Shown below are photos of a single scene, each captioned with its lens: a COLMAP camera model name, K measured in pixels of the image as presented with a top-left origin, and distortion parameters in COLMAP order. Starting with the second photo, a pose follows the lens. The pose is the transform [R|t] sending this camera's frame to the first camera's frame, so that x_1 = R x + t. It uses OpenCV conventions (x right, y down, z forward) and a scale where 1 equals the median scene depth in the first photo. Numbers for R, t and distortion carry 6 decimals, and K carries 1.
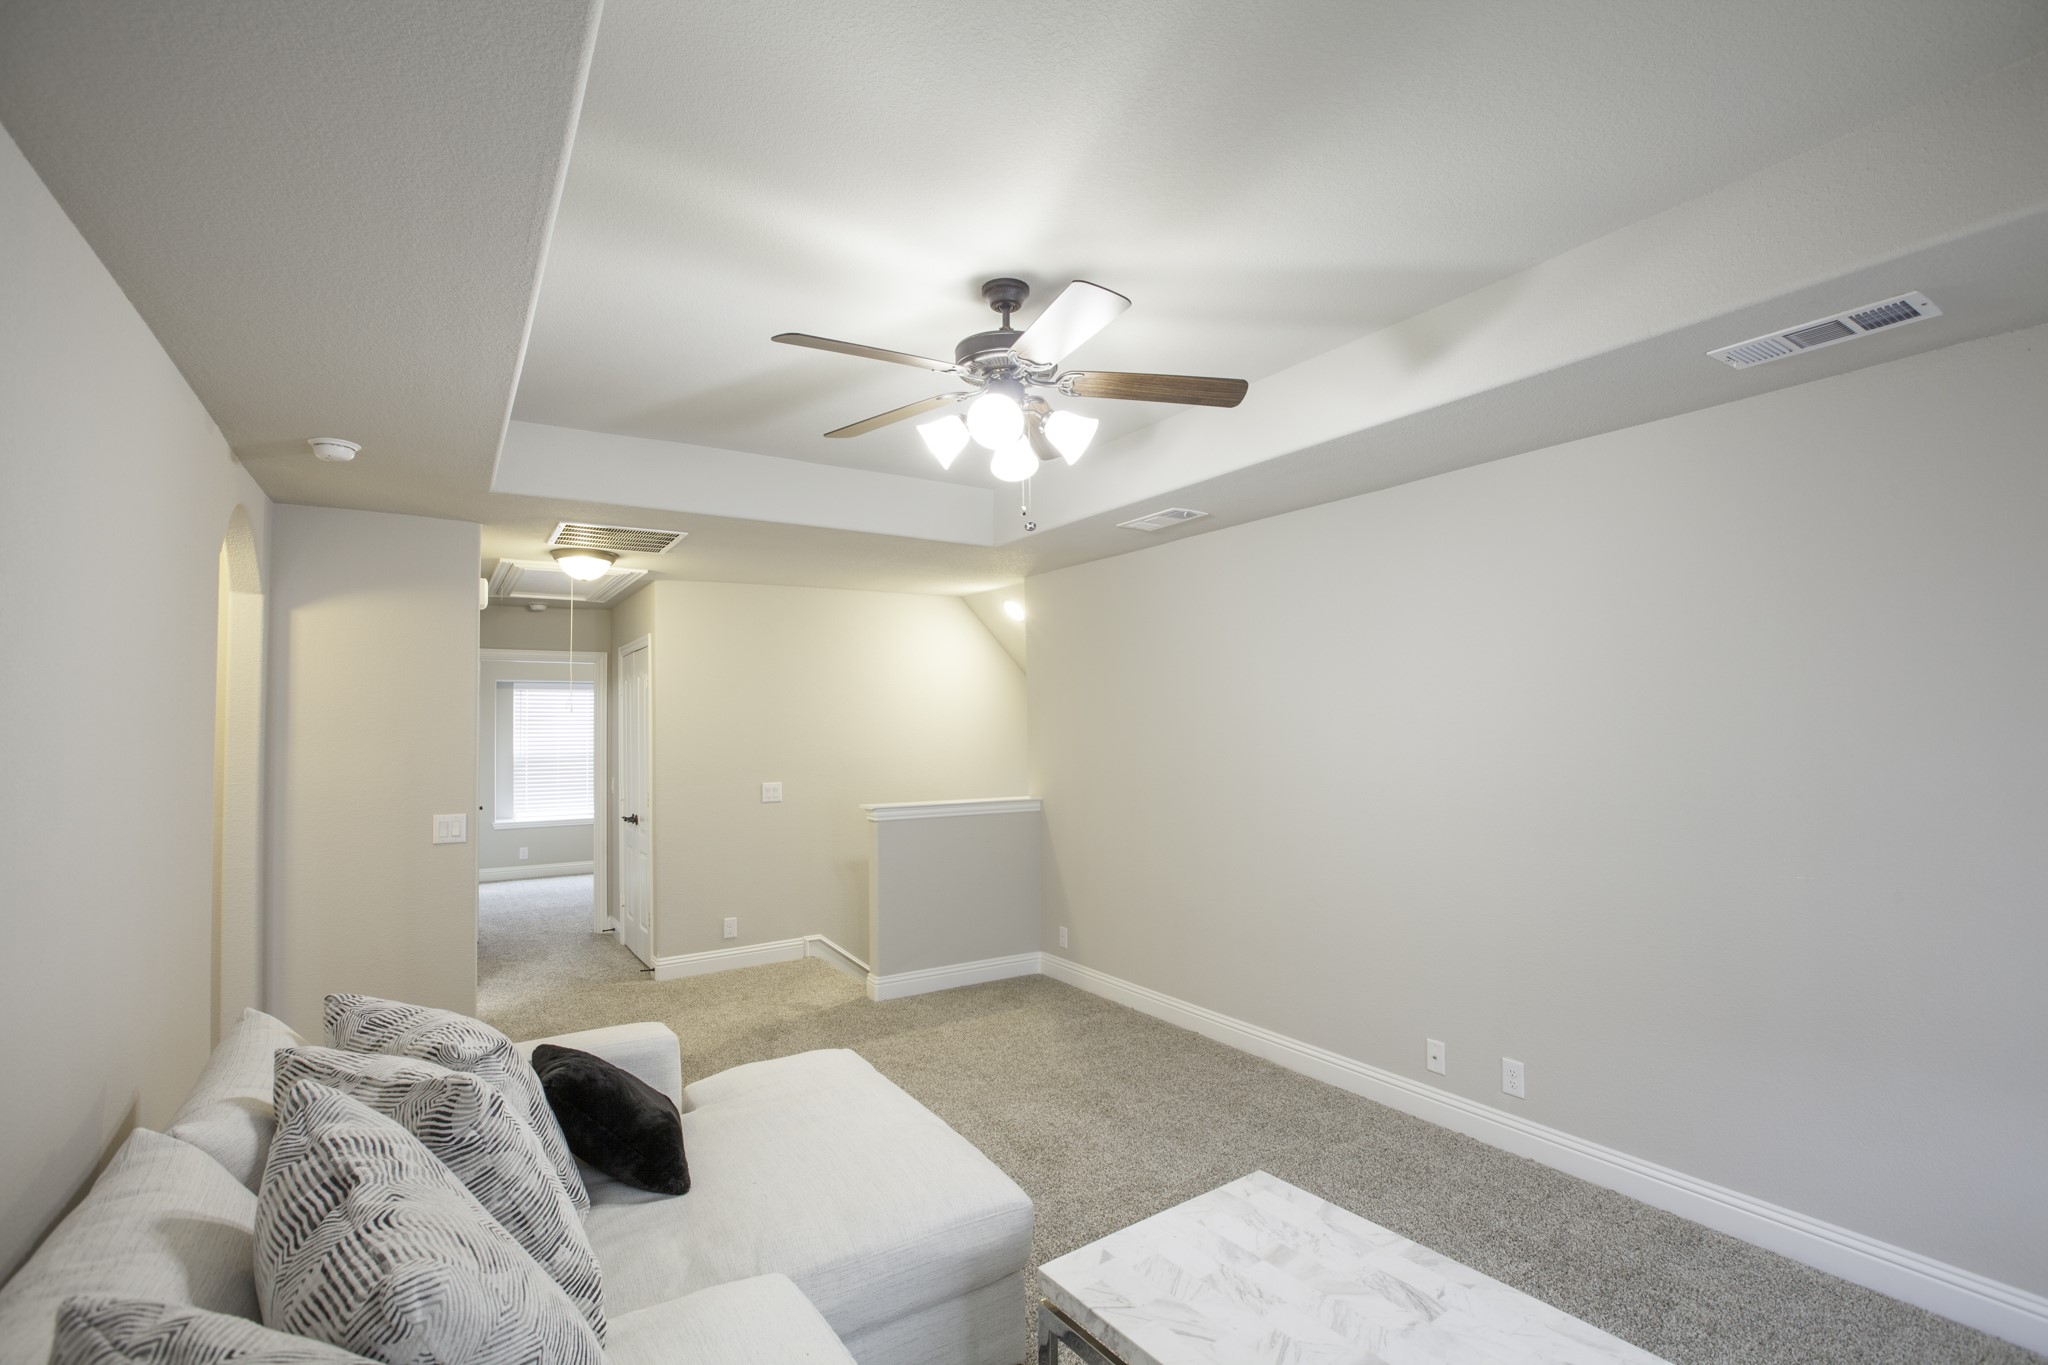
lens RADIAL K [[936.6, 0, 1025.4], [0, 936.6, 682.0], [0, 0, 1]] dist [-0.047897, 0.011375]
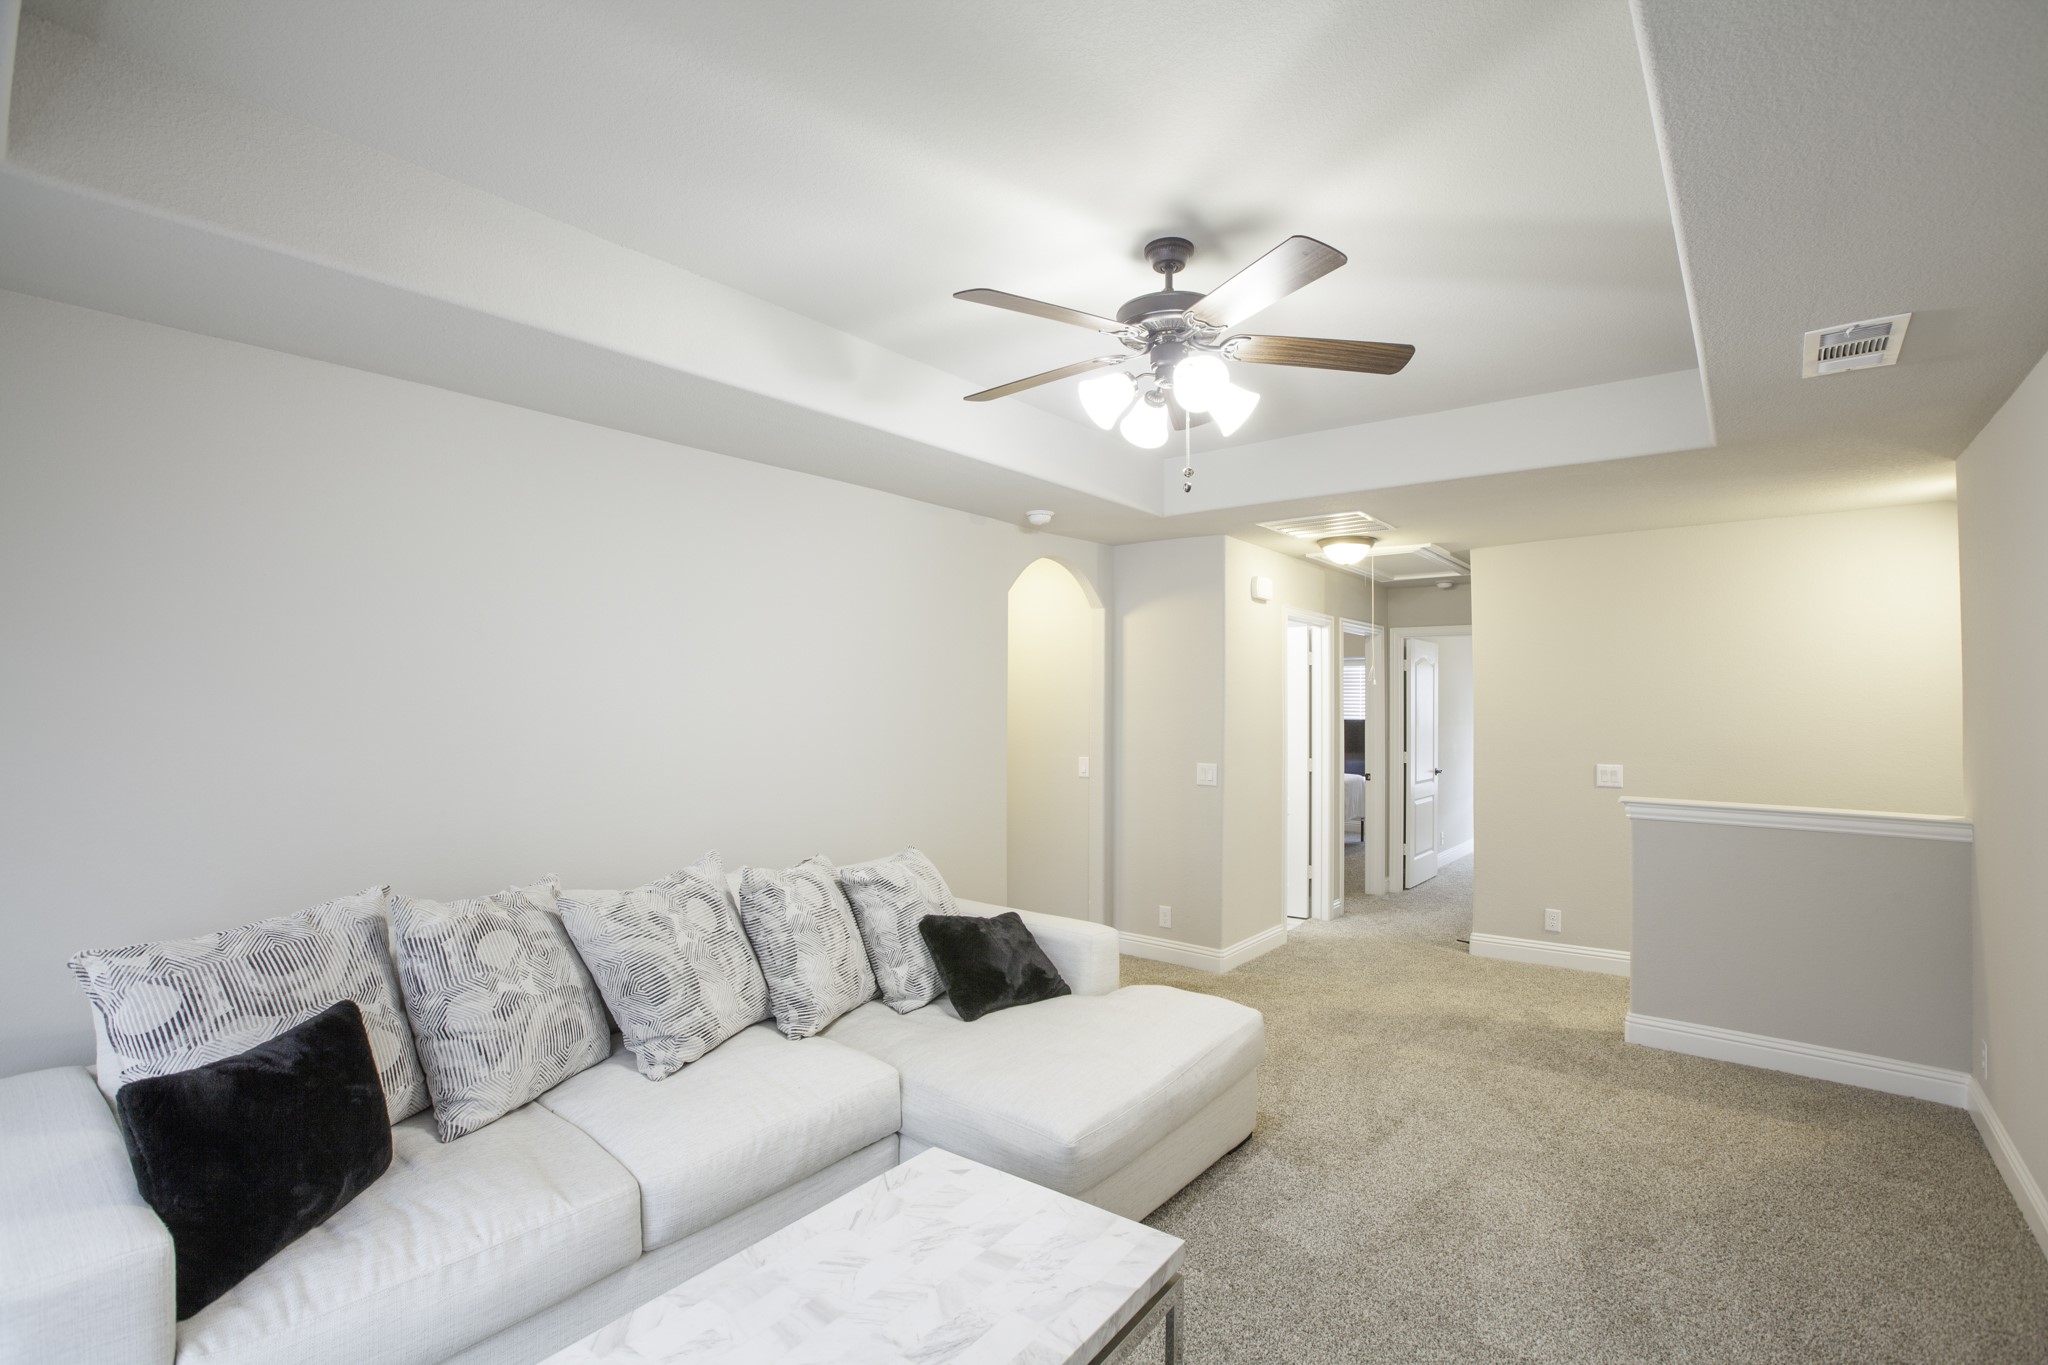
lens RADIAL K [[936.6, 0, 1025.4], [0, 936.6, 684.1], [0, 0, 1]] dist [-0.047897, 0.011375]
pose [[0.302311, -0.004483, -0.953199, 0.461811], [0.036552, 0.999308, 0.006893, 0.010570], [0.952508, -0.036925, 0.302266, 0.295022]]
